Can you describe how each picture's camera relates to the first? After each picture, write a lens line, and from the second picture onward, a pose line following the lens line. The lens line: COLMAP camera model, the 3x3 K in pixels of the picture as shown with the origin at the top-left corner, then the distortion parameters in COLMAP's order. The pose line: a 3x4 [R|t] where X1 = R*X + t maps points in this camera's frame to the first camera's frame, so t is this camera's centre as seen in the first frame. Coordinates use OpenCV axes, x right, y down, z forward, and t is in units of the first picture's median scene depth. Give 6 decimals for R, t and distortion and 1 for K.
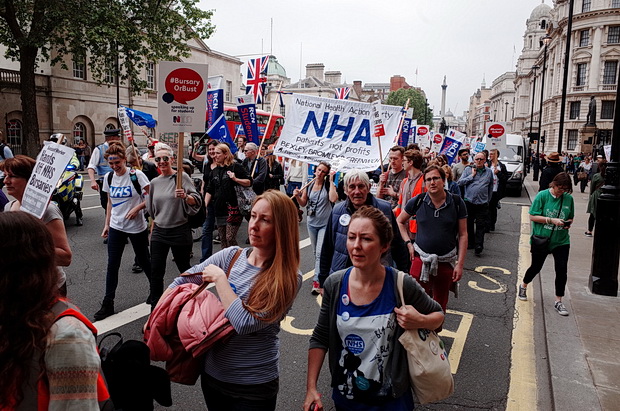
lens RADIAL K [[483.2, 0, 306.8], [0, 483.2, 207.0], [0, 0, 1]] dist [-0.066687, 0.069302]
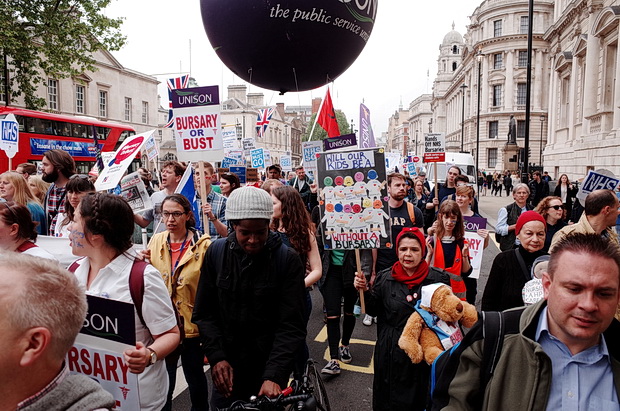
lens RADIAL K [[483.2, 0, 306.8], [0, 483.2, 207.0], [0, 0, 1]] dist [-0.066687, 0.069302]
pose [[0.987238, -0.031815, 0.156041, -0.004604], [0.038918, 0.998330, -0.042681, -0.006780], [-0.154422, 0.048209, 0.986828, 0.045186]]
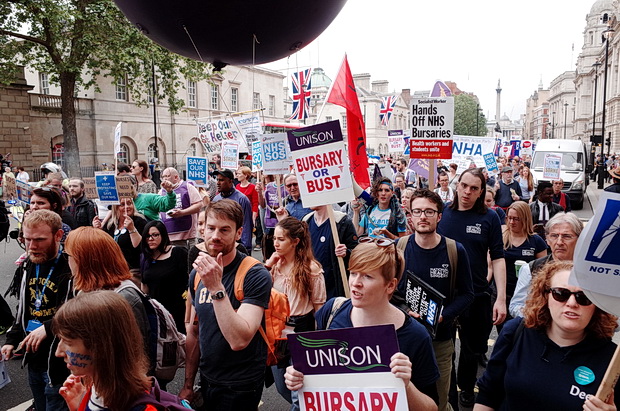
lens RADIAL K [[483.2, 0, 306.8], [0, 483.2, 207.0], [0, 0, 1]] dist [-0.066687, 0.069302]
pose [[0.993623, -0.025004, -0.109950, 0.011475], [0.022468, 0.999454, -0.024243, -0.004993], [0.110496, 0.021618, 0.993641, 0.020698]]
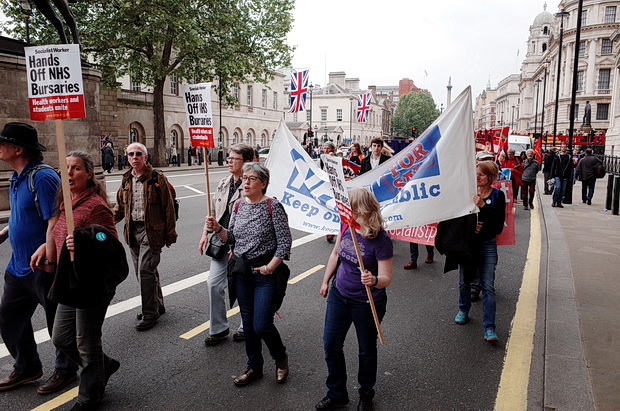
lens RADIAL K [[483.2, 0, 306.8], [0, 483.2, 207.0], [0, 0, 1]] dist [-0.066687, 0.069302]
pose [[0.999884, -0.012242, -0.009024, -0.068303], [0.012217, 0.999921, -0.002793, 0.018849], [0.009058, 0.002683, 0.999955, -0.144831]]
